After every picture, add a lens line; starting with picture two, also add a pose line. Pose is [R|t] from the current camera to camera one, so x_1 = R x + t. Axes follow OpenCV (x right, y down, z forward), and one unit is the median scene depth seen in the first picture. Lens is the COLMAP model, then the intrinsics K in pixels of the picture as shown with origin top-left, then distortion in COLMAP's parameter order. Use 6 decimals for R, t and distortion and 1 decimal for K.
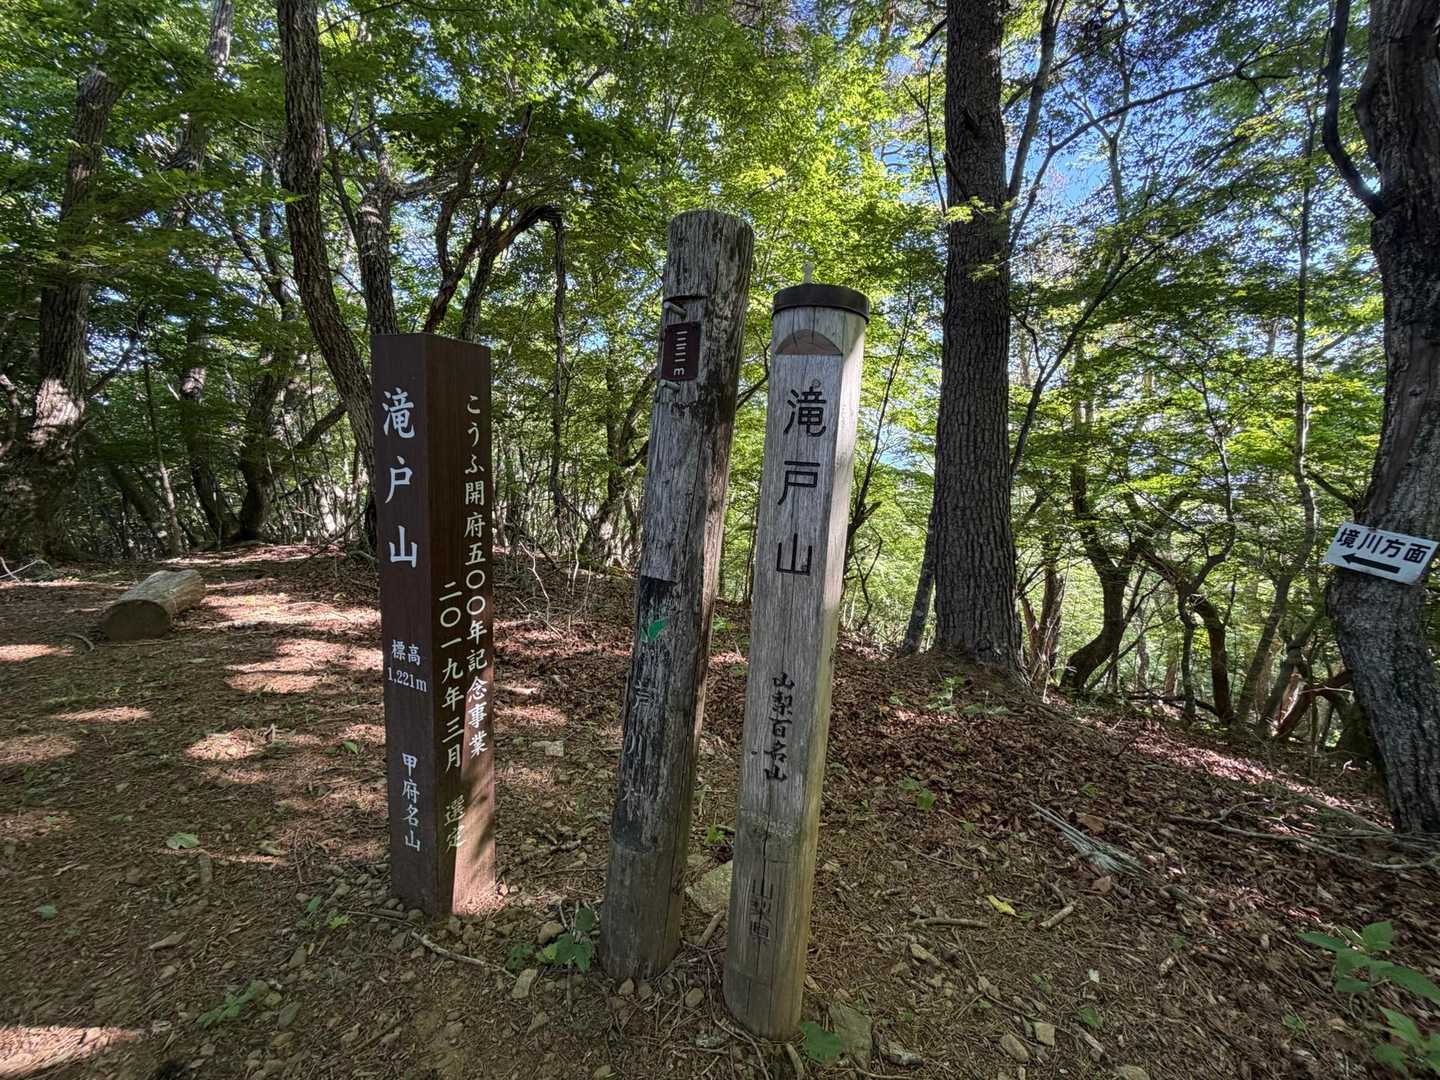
lens RADIAL K [[586.1, 0, 720.7], [0, 586.1, 540.8], [0, 0, 1]] dist [0.008471, 0.000269]
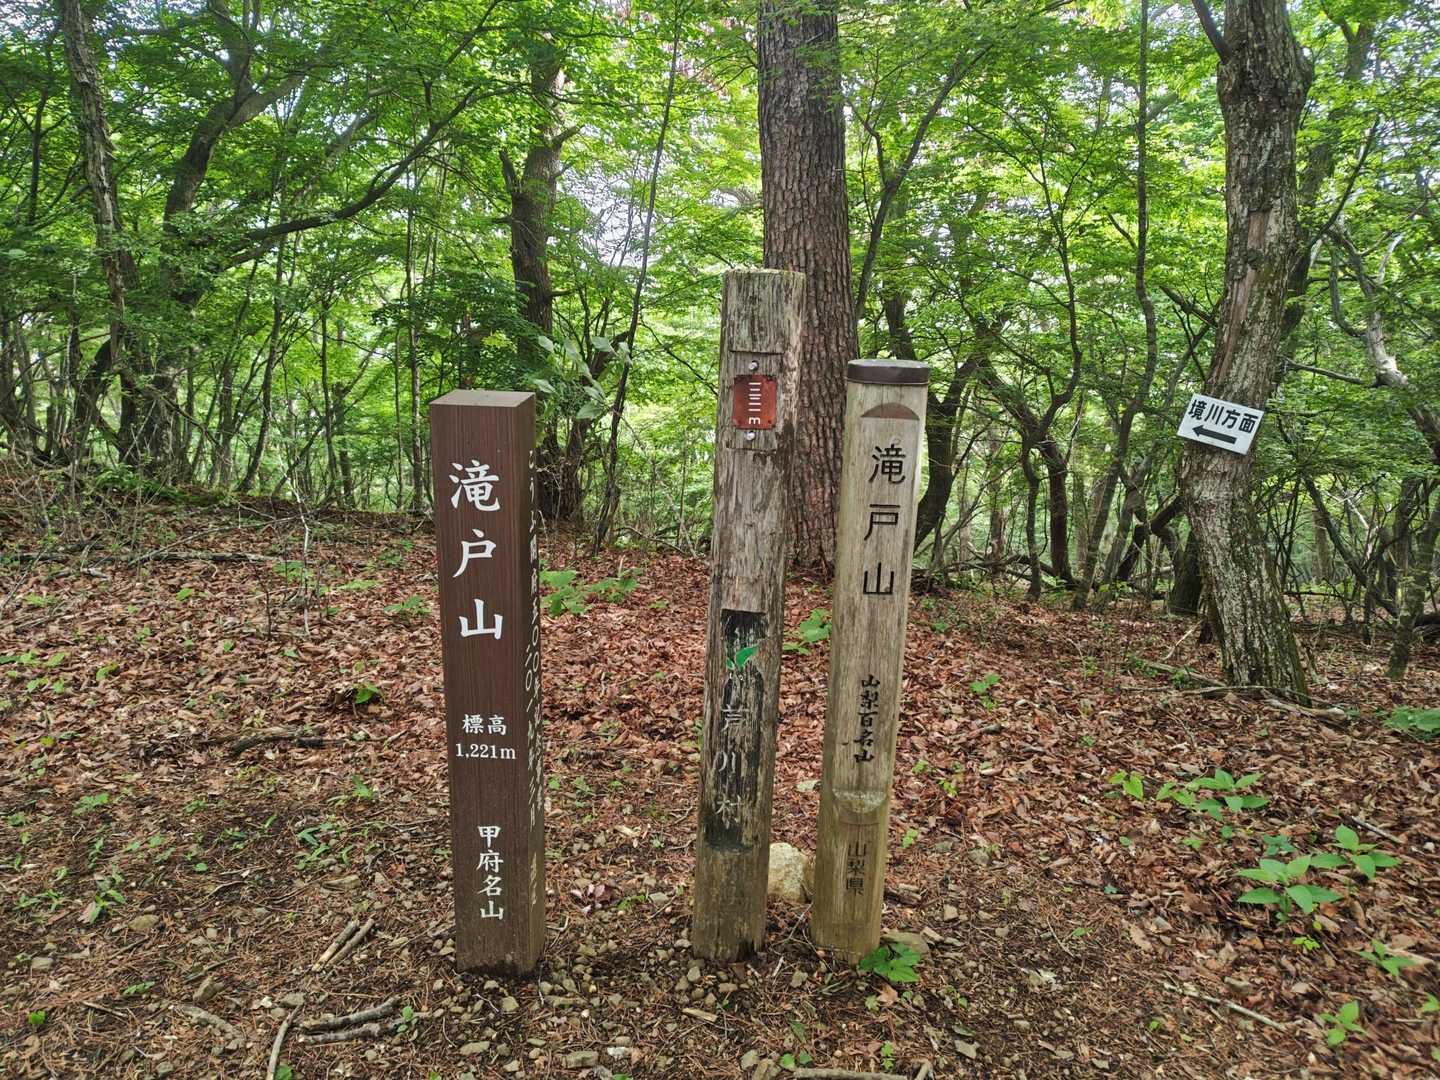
lens RADIAL K [[1006.2, 0, 718.4], [0, 1006.2, 541.6], [0, 0, 1]] dist [0.045129, 0.000805]
pose [[0.917875, -0.143479, 0.370025, -0.800254], [0.081243, 0.980547, 0.178683, -0.386052], [-0.388464, -0.133947, 0.911676, -0.636213]]
